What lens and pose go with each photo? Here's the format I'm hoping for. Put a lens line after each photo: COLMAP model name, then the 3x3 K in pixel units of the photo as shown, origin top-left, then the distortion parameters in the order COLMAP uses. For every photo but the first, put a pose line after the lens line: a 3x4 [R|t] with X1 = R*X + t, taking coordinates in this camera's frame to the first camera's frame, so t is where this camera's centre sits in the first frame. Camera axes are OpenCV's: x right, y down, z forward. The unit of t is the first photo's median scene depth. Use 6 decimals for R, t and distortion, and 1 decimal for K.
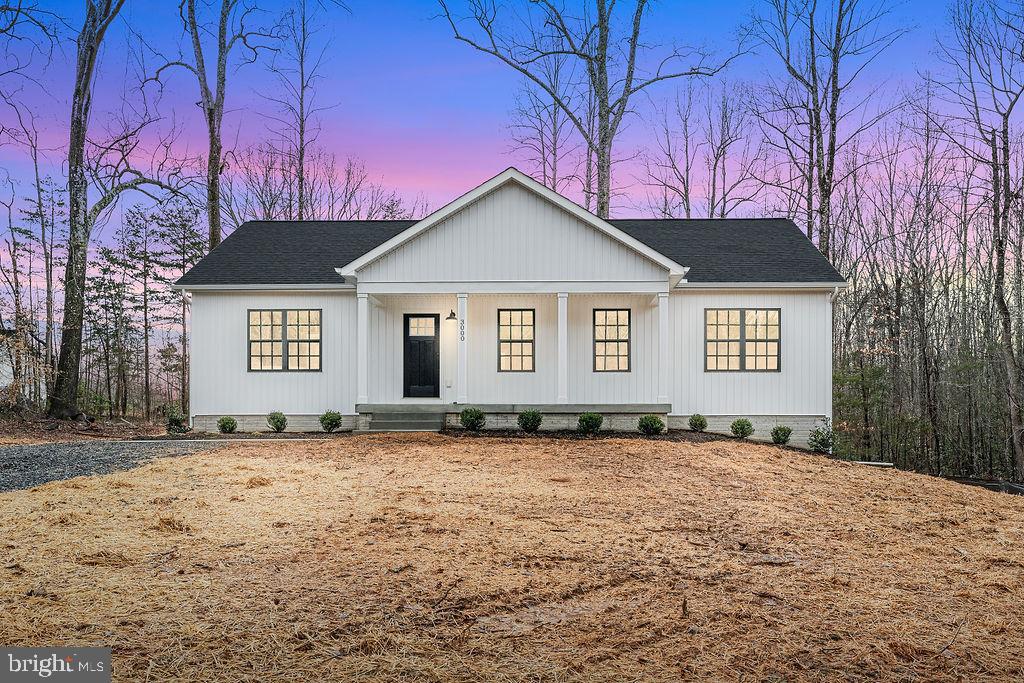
lens RADIAL K [[757.1, 0, 567.3], [0, 757.1, 432.5], [0, 0, 1]] dist [0.000093, -0.002317]
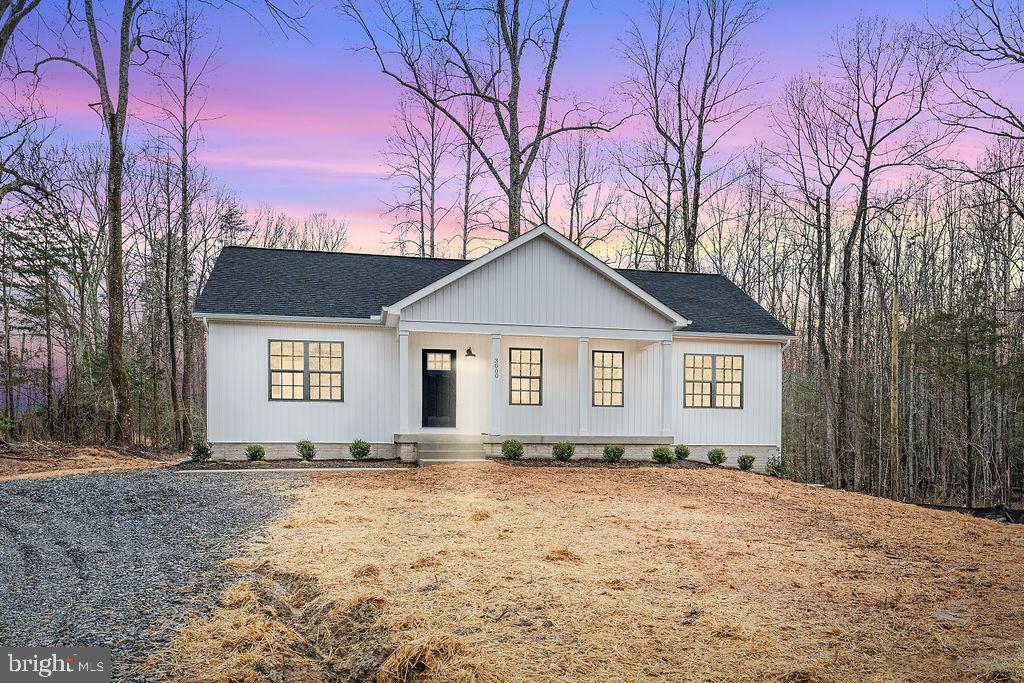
lens RADIAL K [[722.8, 0, 559.2], [0, 722.8, 461.8], [0, 0, 1]] dist [0.002662, -0.002141]
pose [[0.973131, -0.000880, 0.230252, -0.262398], [-0.003203, 0.999844, 0.017358, -0.015752], [-0.230231, -0.017629, 0.972976, -0.041176]]
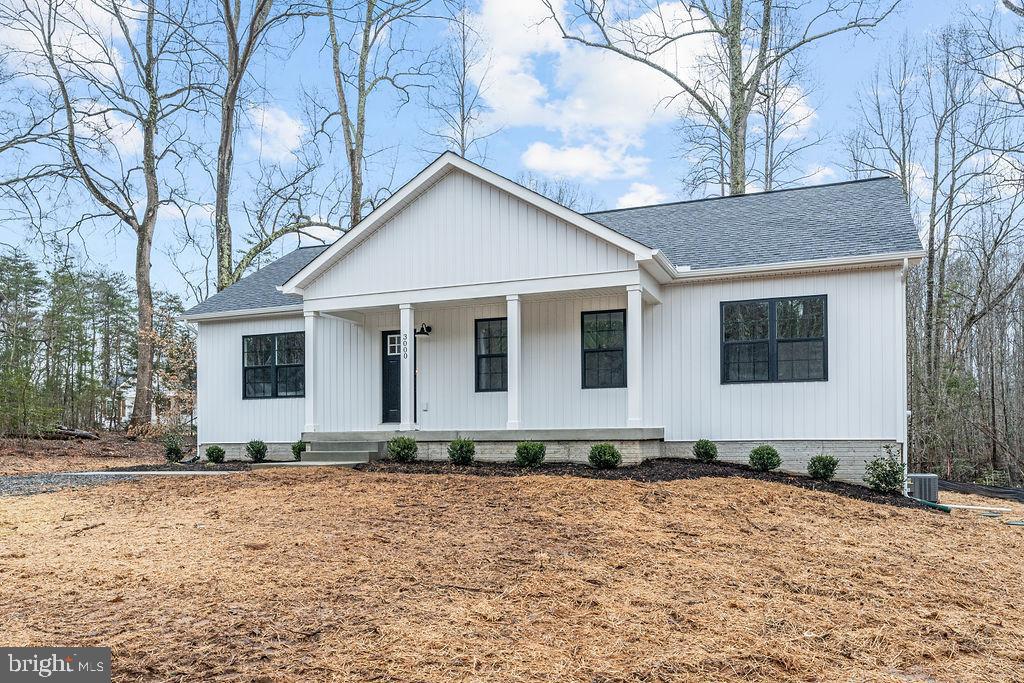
lens RADIAL K [[743.9, 0, 541.3], [0, 743.9, 436.1], [0, 0, 1]] dist [-0.000091, 0.000590]
pose [[0.937104, -0.008236, -0.348952, 0.274175], [0.003506, 0.999893, -0.014185, -0.017280], [0.349031, 0.012069, 0.937033, 0.228615]]
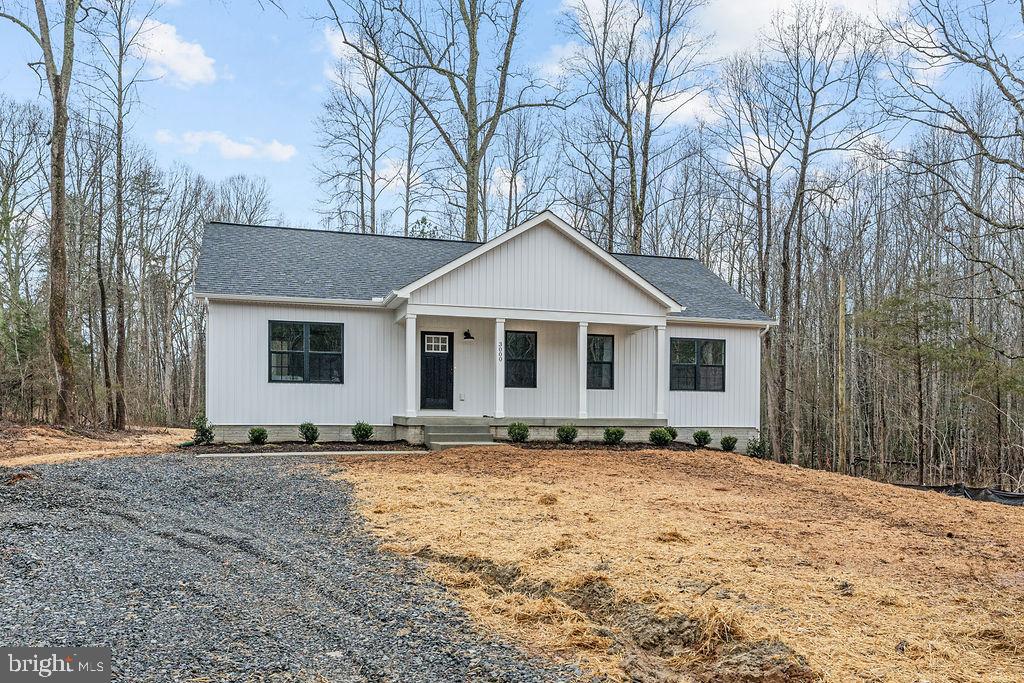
lens RADIAL K [[743.9, 0, 541.3], [0, 743.9, 436.1], [0, 0, 1]] dist [-0.000091, 0.000590]
pose [[0.950379, -0.000202, 0.311094, -0.380400], [-0.004680, 0.999877, 0.014946, -0.024599], [-0.311059, -0.015660, 0.950262, -0.057751]]
